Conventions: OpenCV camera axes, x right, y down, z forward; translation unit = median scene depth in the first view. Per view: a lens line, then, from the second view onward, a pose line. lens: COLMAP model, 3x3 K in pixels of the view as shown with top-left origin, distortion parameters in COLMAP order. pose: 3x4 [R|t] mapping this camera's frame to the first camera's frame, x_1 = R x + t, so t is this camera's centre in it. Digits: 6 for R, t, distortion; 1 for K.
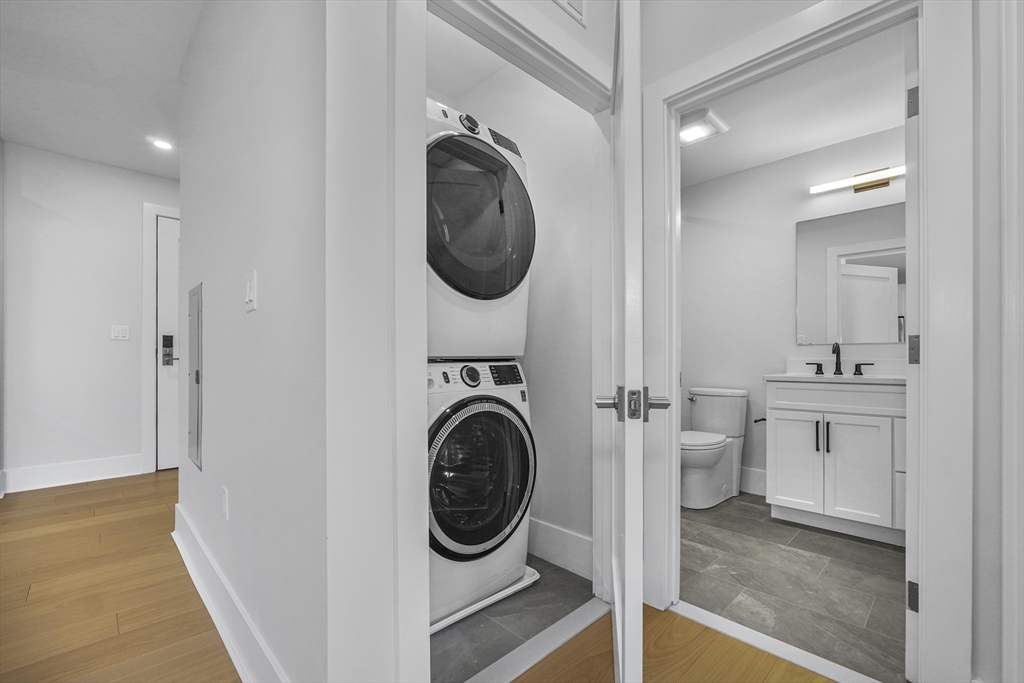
lens RADIAL K [[440.5, 0, 511.3], [0, 440.5, 357.4], [0, 0, 1]] dist [-0.012136, 0.000019]
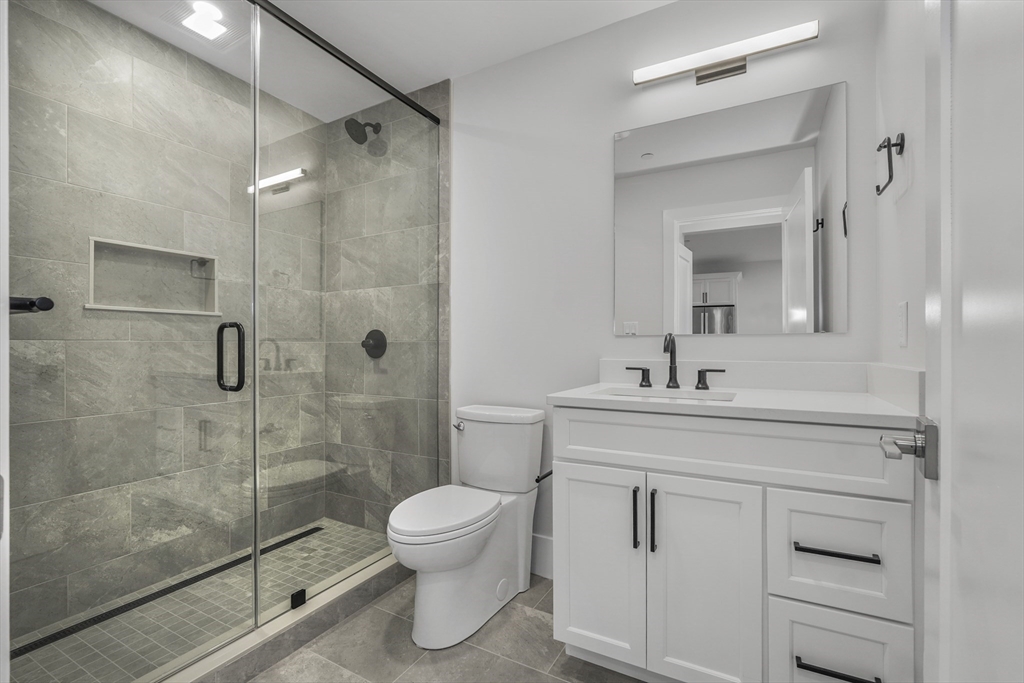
lens RADIAL K [[450.7, 0, 507.7], [0, 450.7, 337.2], [0, 0, 1]] dist [-0.011575, 0.000302]
pose [[0.961901, 0.005706, 0.273338, 0.377602], [-0.002643, 0.999930, -0.011573, -0.021570], [-0.273385, 0.010410, 0.961848, 0.490976]]
